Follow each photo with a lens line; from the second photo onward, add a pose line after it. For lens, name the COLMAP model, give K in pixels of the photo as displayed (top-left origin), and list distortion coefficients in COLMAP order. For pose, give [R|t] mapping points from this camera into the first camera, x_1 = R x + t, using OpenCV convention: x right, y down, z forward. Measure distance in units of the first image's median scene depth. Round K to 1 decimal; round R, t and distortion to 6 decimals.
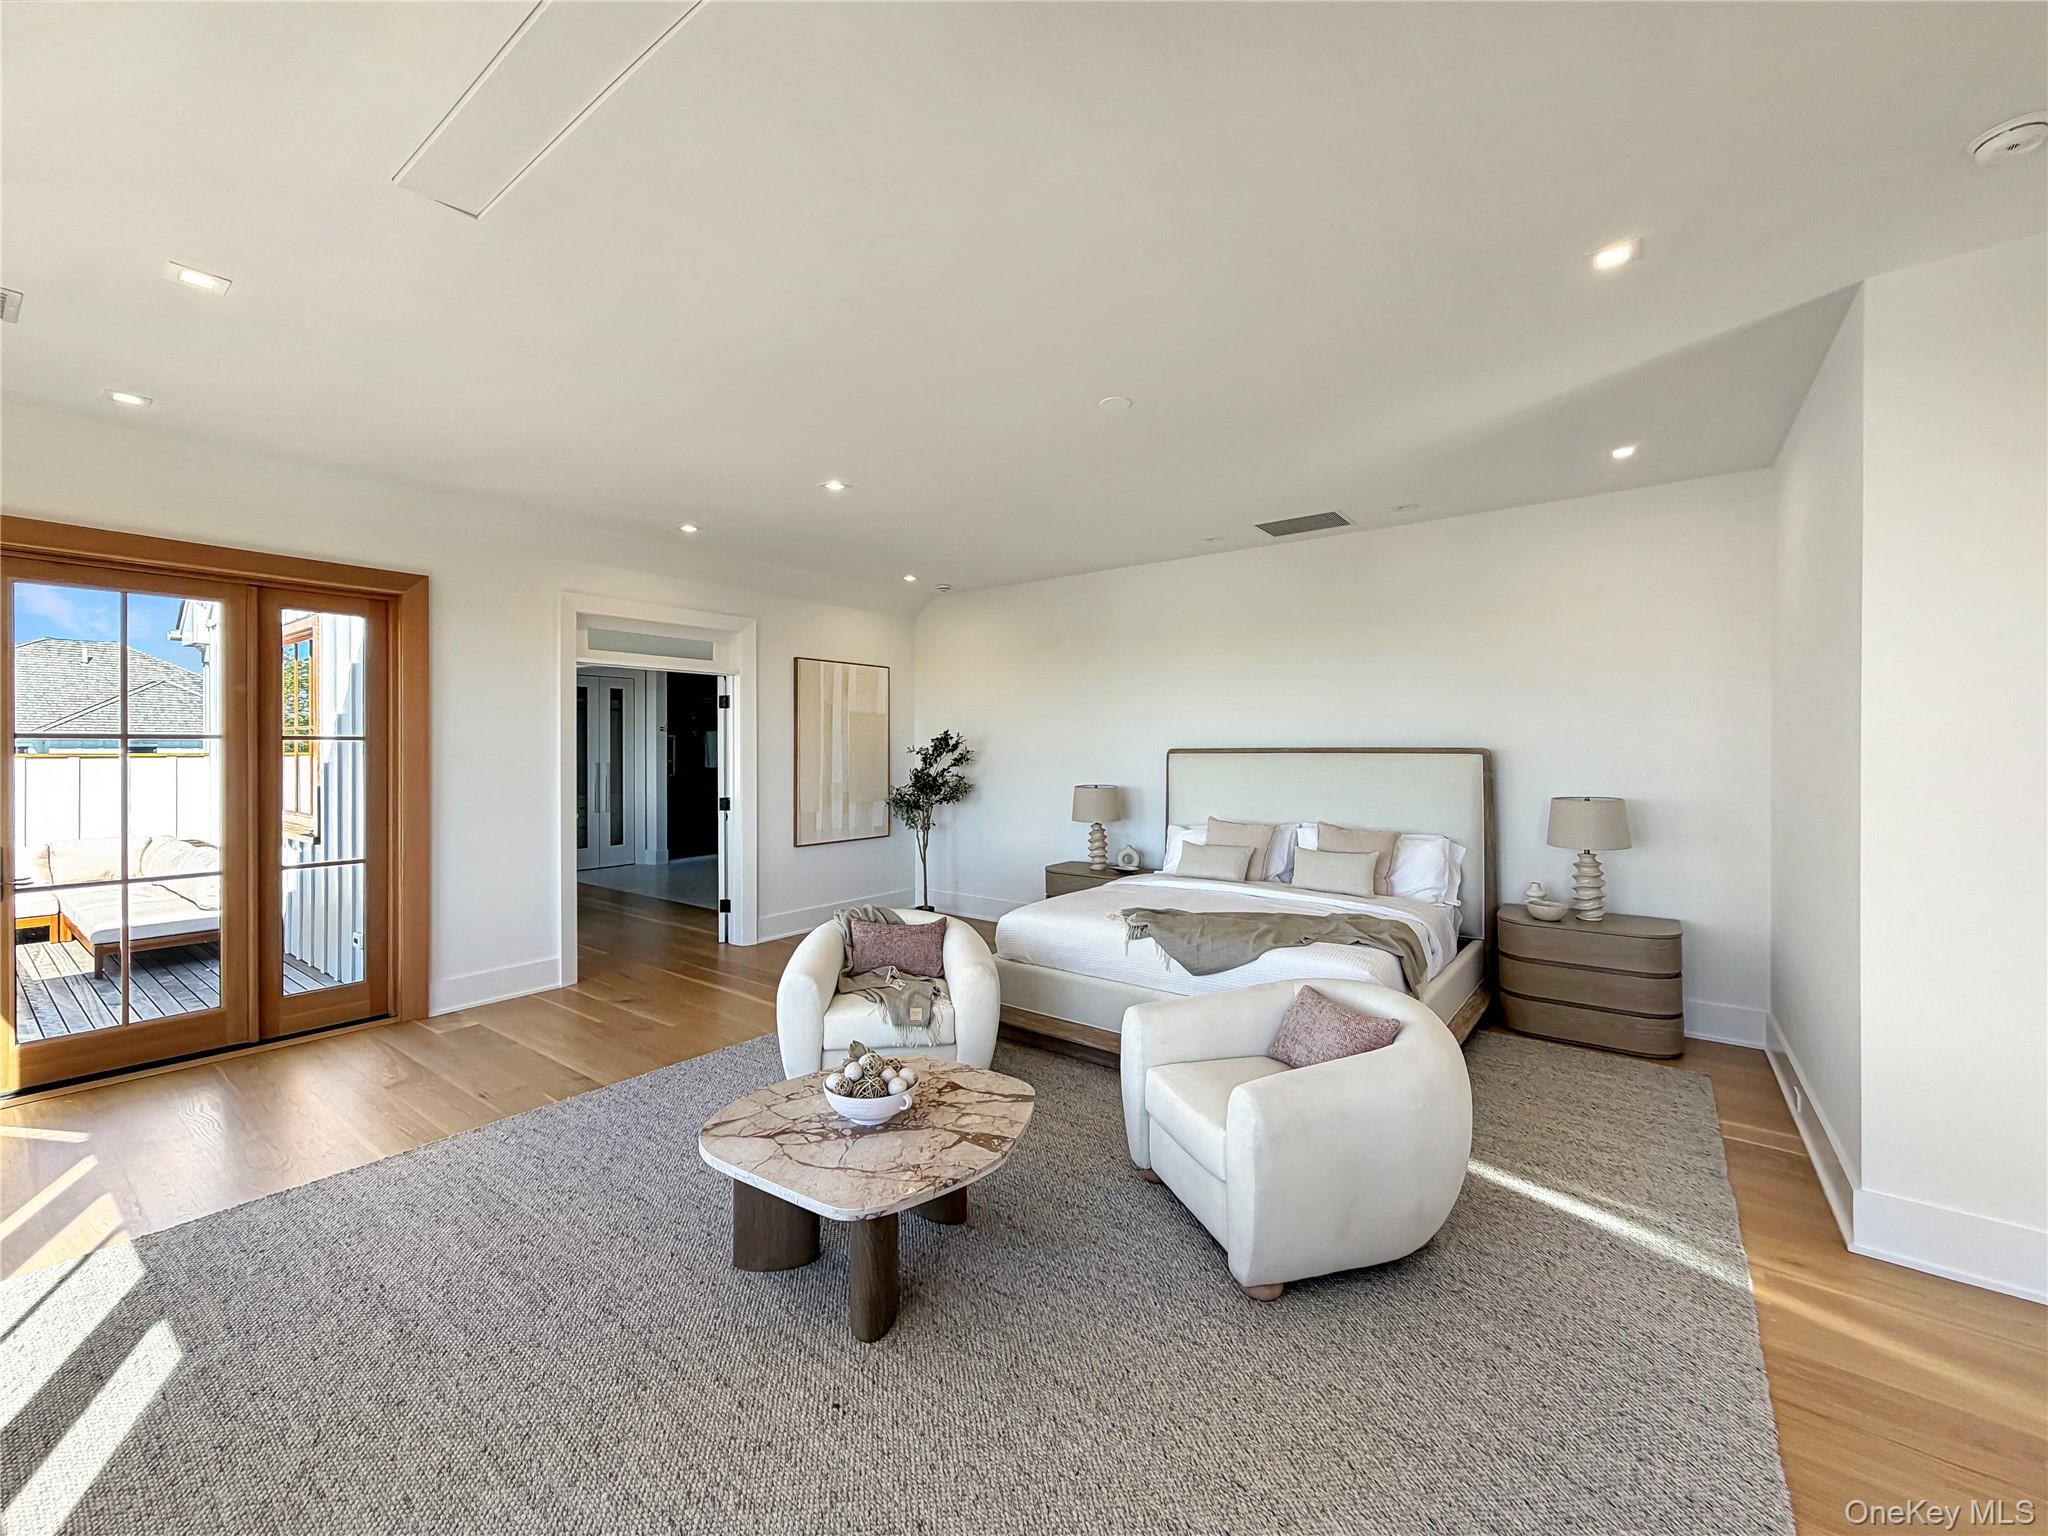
lens RADIAL K [[821.6, 0, 1009.5], [0, 821.6, 763.1], [0, 0, 1]] dist [0.000414, 0.000020]
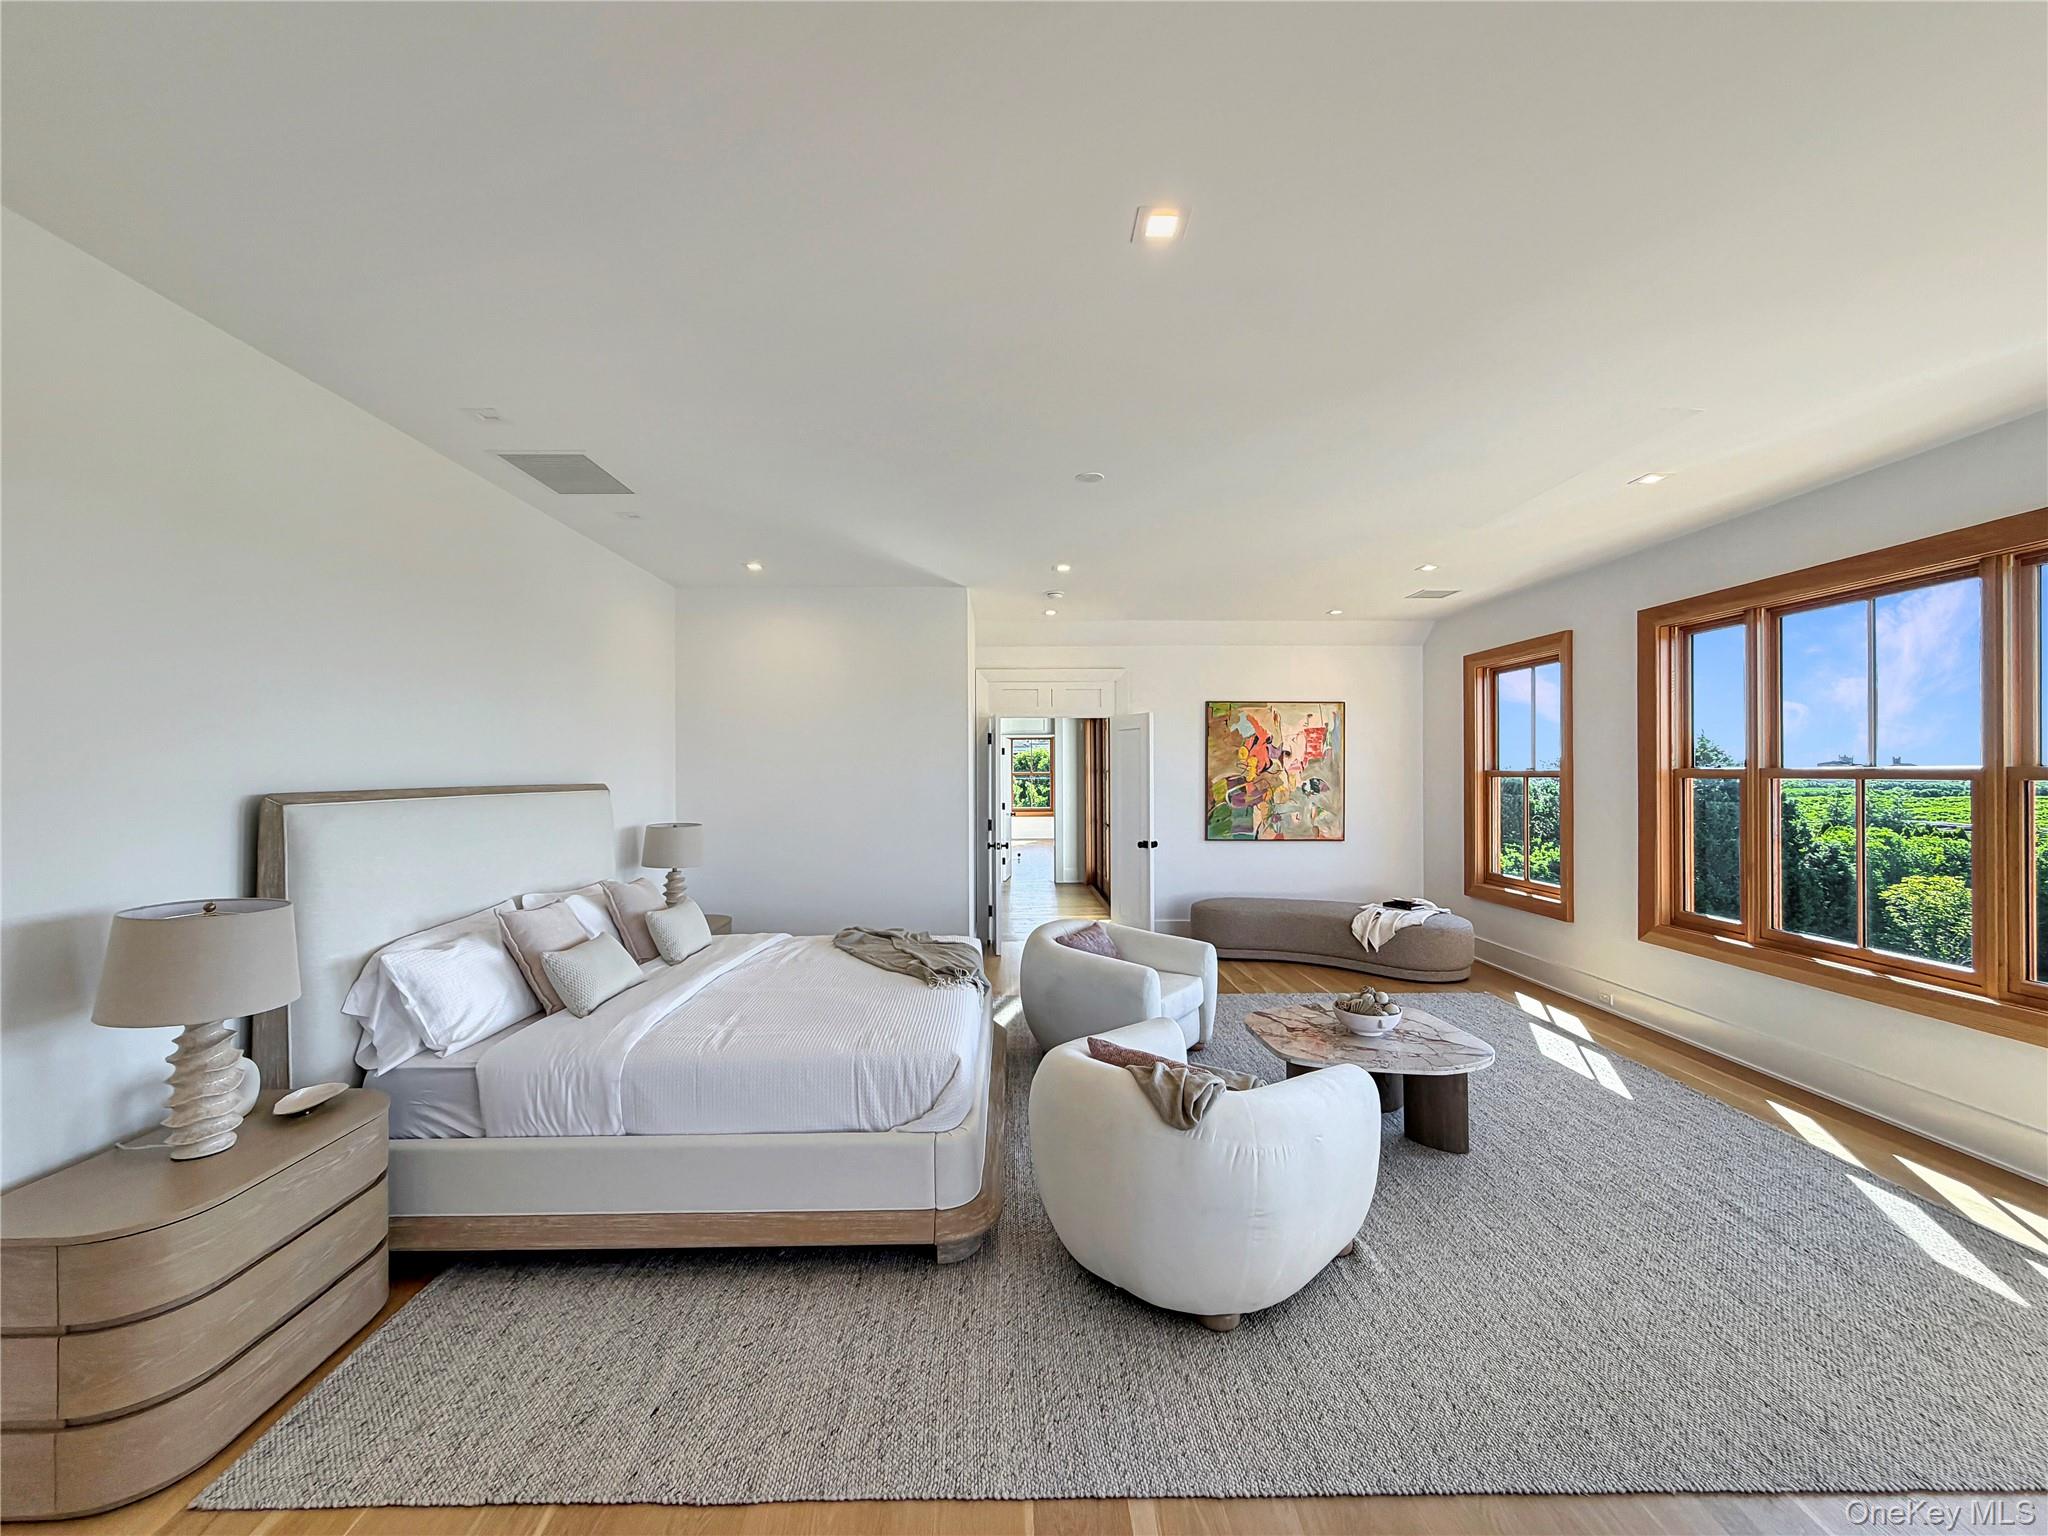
lens RADIAL K [[821.6, 0, 1009.5], [0, 821.6, 763.1], [0, 0, 1]] dist [0.000414, 0.000020]
pose [[-0.621105, 0.008144, 0.783685, -0.924351], [0.011601, 0.999932, -0.001197, -0.057232], [-0.783641, 0.008348, -0.621157, 2.404669]]
